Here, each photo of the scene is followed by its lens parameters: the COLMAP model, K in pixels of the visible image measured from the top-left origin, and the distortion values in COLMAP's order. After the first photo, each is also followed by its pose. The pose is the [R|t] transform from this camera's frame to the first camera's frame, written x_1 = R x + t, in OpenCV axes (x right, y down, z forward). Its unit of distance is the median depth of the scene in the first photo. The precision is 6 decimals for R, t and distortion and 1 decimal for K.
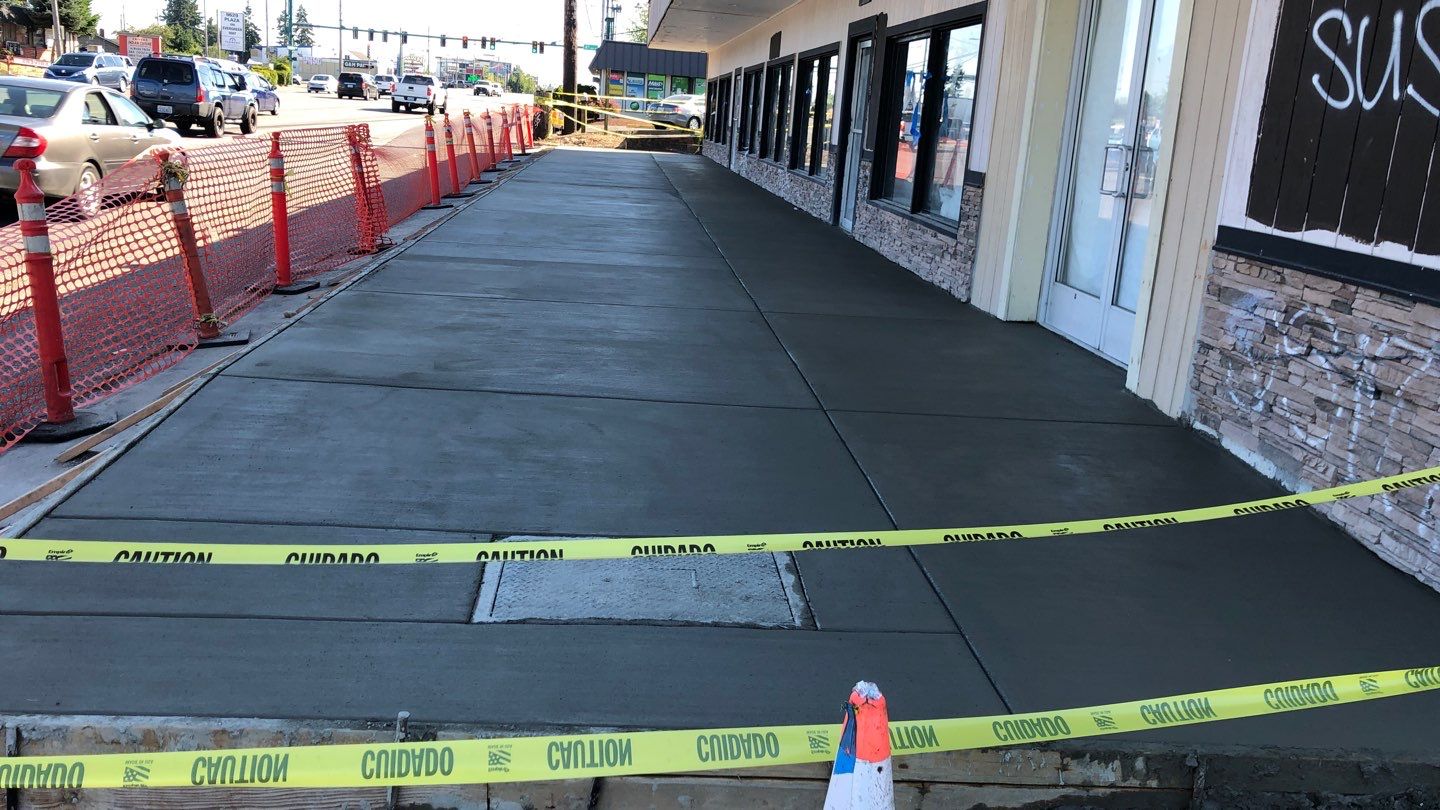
lens RADIAL K [[1240.6, 0, 774.2], [0, 1240.6, 410.3], [0, 0, 1]] dist [0.092084, -0.143429]
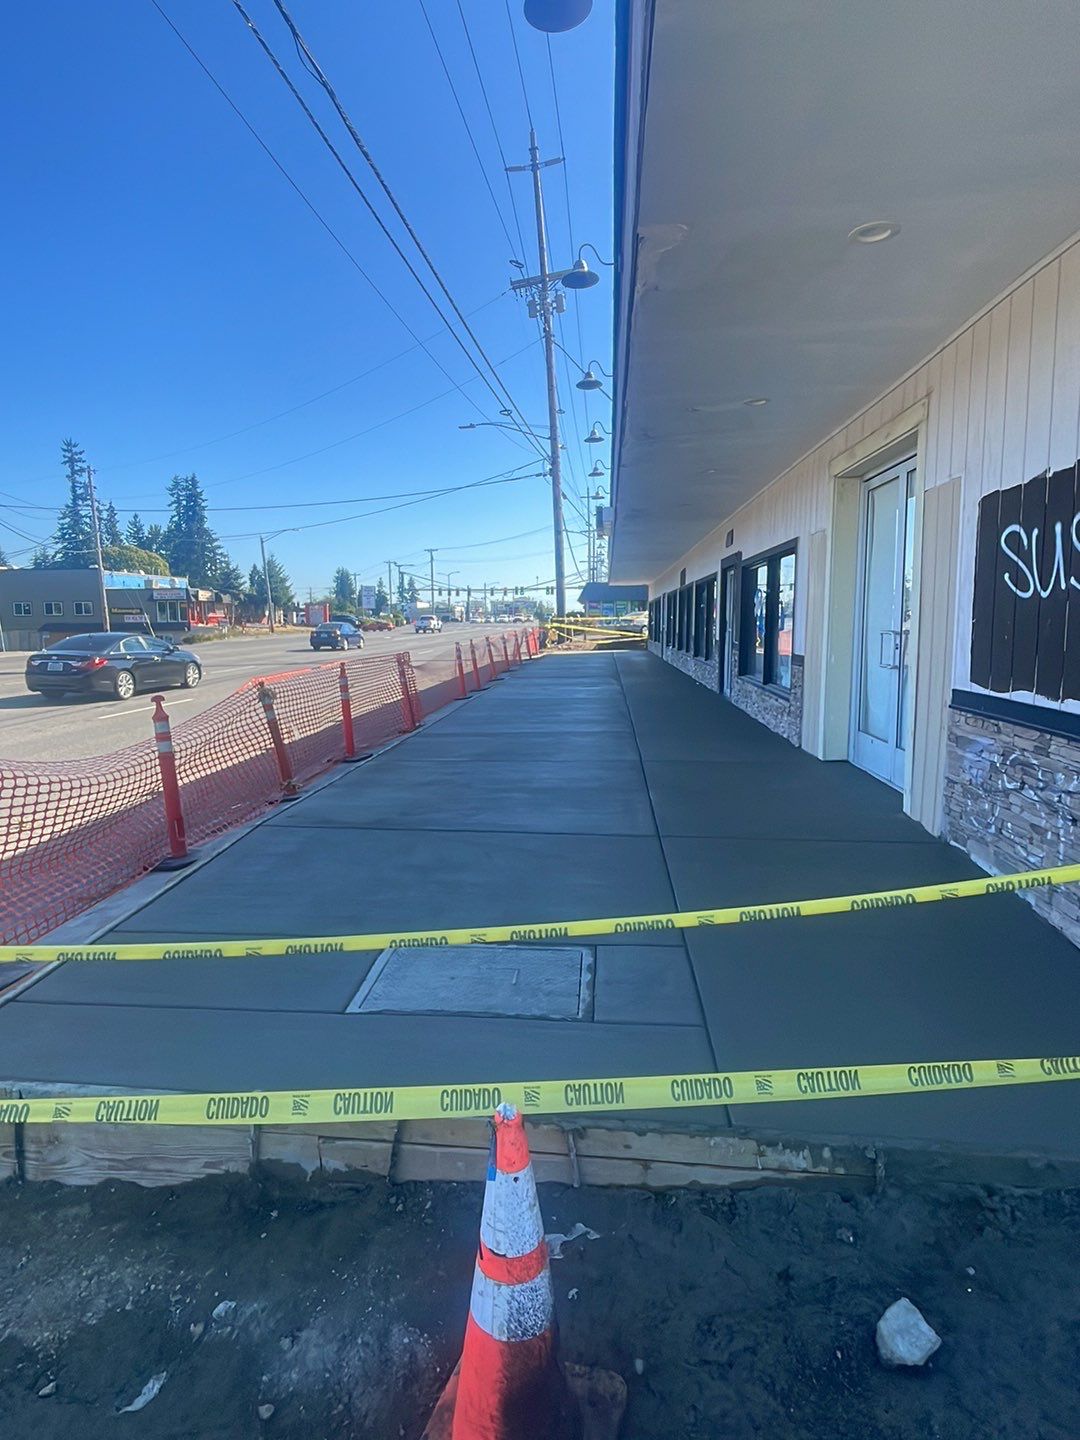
lens RADIAL K [[830.8, 0, 540.0], [0, 830.8, 720.0], [0, 0, 1]] dist [0.036512, -0.025667]
pose [[0.976641, -0.054958, -0.207731, 0.080281], [0.029844, 0.992062, -0.122156, -0.015065], [0.212796, 0.113103, 0.970529, 0.043004]]
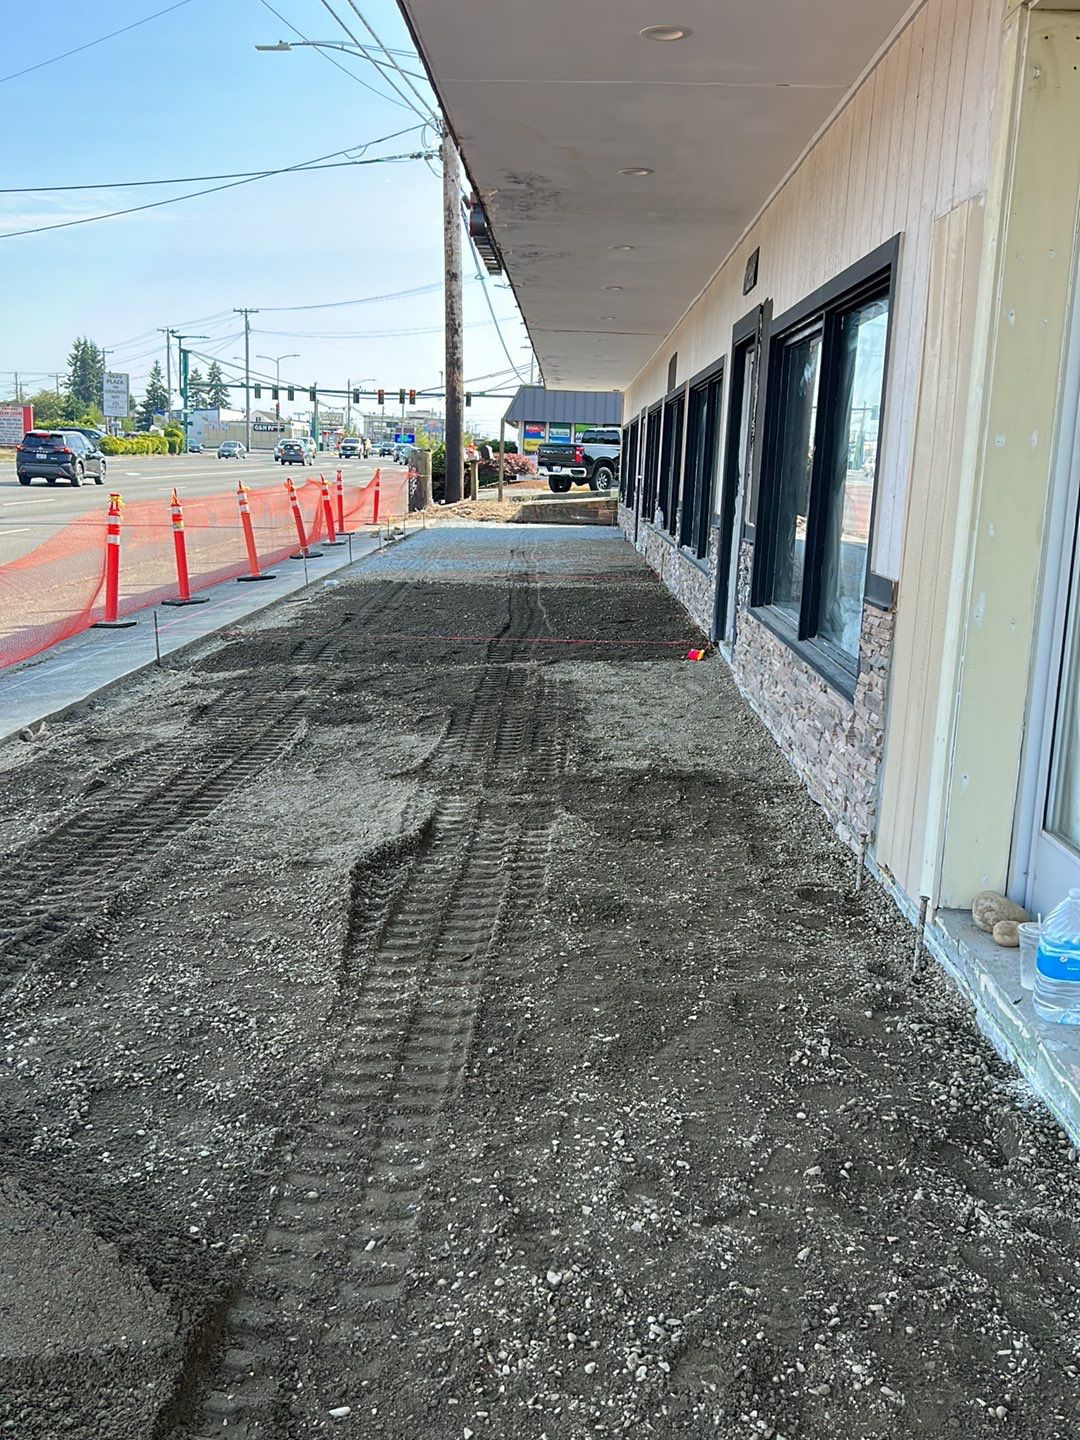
lens RADIAL K [[1464.4, 0, 569.5], [0, 1464.4, 718.6], [0, 0, 1]] dist [0.081201, -0.003457]
pose [[0.991083, -0.009767, -0.132885, 0.134849], [0.001076, 0.997864, -0.065320, -0.113492], [0.133239, 0.064595, 0.988977, 0.480653]]
